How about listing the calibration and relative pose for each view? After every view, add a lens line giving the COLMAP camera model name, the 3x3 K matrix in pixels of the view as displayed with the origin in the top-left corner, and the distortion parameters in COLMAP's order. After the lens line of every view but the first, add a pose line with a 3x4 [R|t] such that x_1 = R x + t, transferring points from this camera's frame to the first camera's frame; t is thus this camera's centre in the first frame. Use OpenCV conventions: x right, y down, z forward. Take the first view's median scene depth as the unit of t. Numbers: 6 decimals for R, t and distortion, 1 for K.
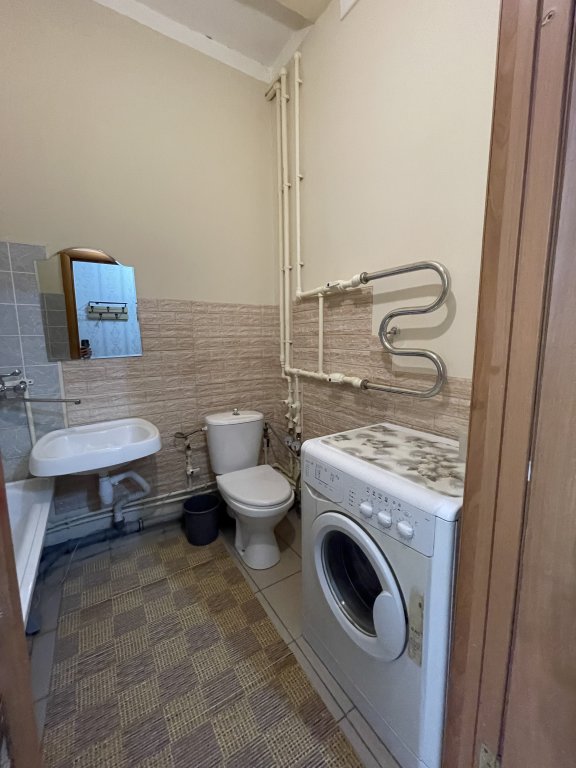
lens RADIAL K [[312.3, 0, 285.7], [0, 312.3, 378.6], [0, 0, 1]] dist [-0.000913, -0.000210]
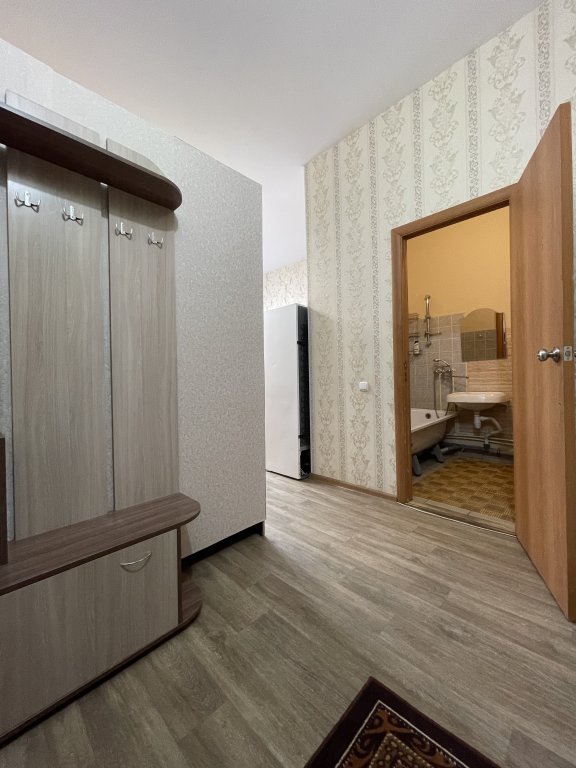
lens RADIAL K [[312.3, 0, 285.7], [0, 312.3, 378.6], [0, 0, 1]] dist [-0.000913, -0.000210]
pose [[0.223657, 0.014523, -0.974560, 1.181776], [-0.112741, 0.993563, -0.011068, 0.237483], [0.968126, 0.112348, 0.223854, -0.753071]]
